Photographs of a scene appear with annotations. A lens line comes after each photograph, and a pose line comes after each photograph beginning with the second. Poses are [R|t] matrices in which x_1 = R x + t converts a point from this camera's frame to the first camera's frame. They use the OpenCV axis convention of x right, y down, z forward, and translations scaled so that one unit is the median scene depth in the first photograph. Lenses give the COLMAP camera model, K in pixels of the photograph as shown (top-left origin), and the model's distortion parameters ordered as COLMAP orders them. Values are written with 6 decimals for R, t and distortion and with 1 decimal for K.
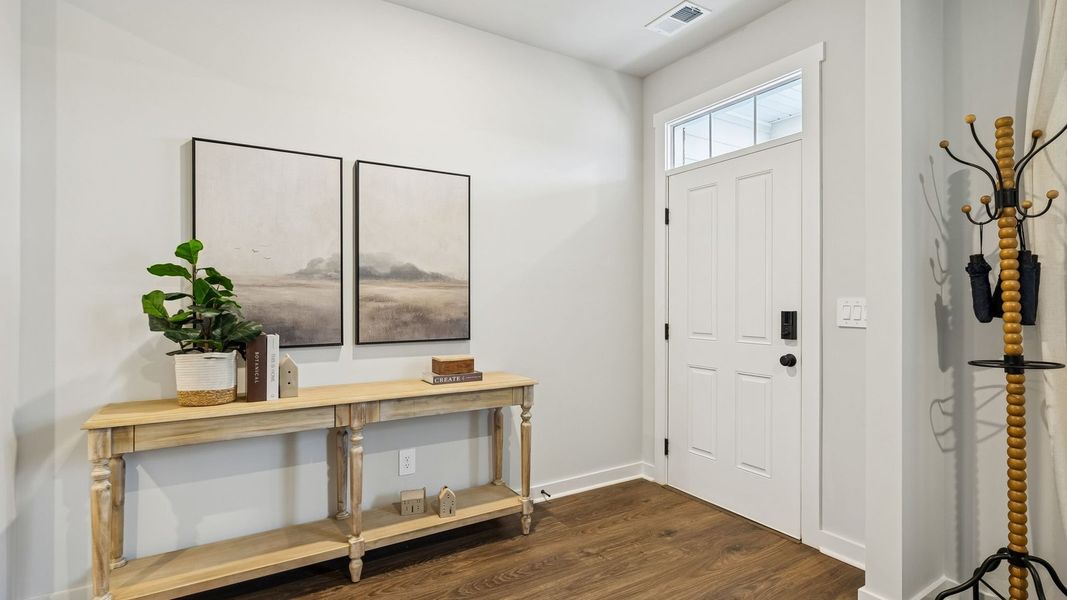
lens RADIAL K [[494.9, 0, 541.6], [0, 494.9, 299.7], [0, 0, 1]] dist [-0.000002, 0.000009]
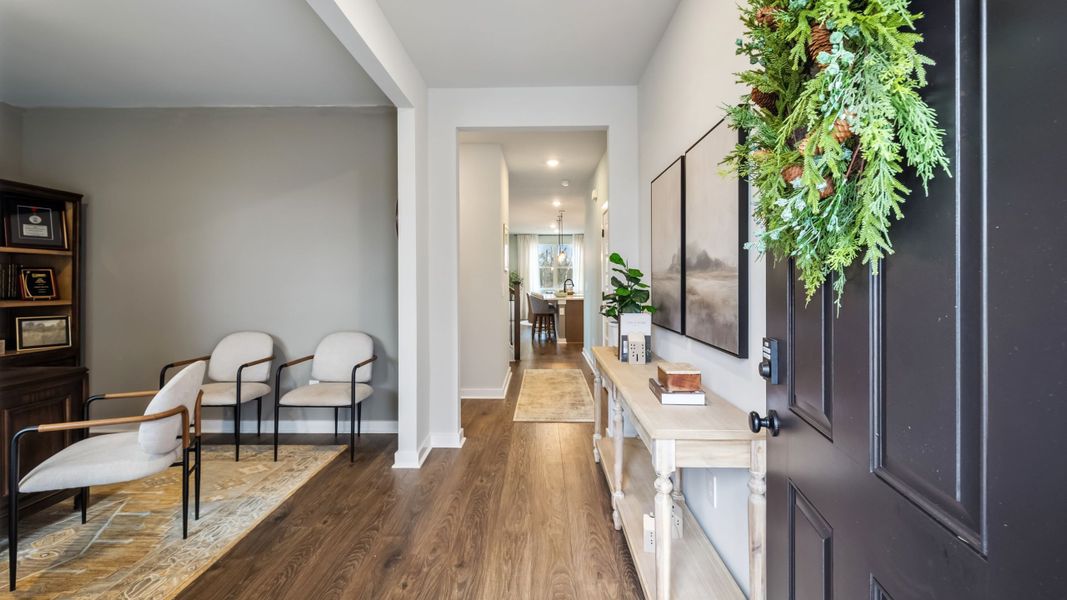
lens RADIAL K [[455.5, 0, 533.5], [0, 455.5, 300.0], [0, 0, 1]] dist [0.003747, 0.000482]
pose [[-0.570043, 0.038832, -0.820697, 0.545978], [0.004559, 0.999017, 0.044103, -0.025999], [0.821602, 0.021399, -0.569659, 1.268592]]
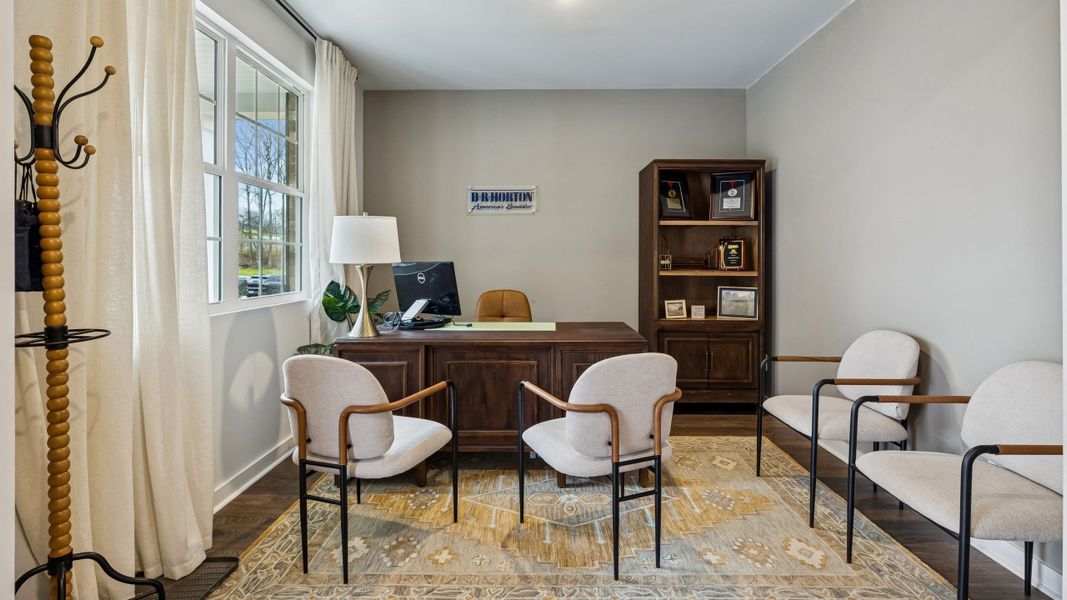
lens RADIAL K [[510.7, 0, 533.8], [0, 510.7, 260.1], [0, 0, 1]] dist [0.000445, 0.000208]
pose [[-0.826738, 0.000928, 0.562587, -0.143070], [-0.000077, 0.999998, -0.001763, -0.000634], [-0.562588, -0.001501, -0.826736, 0.896898]]
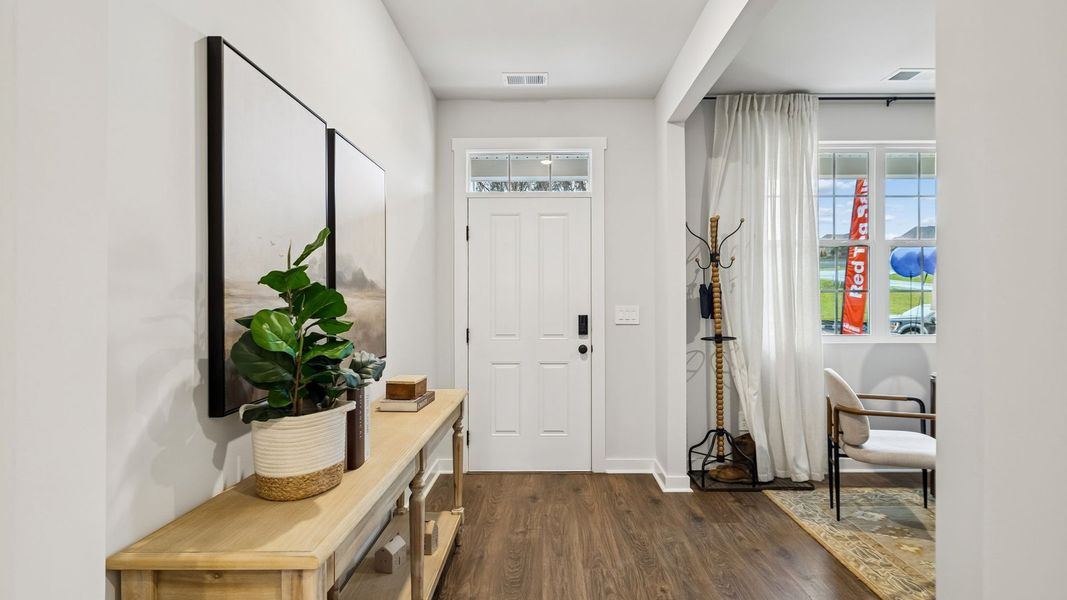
lens RADIAL K [[494.9, 0, 541.6], [0, 494.9, 299.7], [0, 0, 1]] dist [-0.000002, 0.000009]
pose [[0.562710, -0.000518, 0.826654, -0.823259], [0.001304, 0.999999, -0.000261, -0.023263], [-0.826653, 0.001225, 0.562710, 0.319706]]
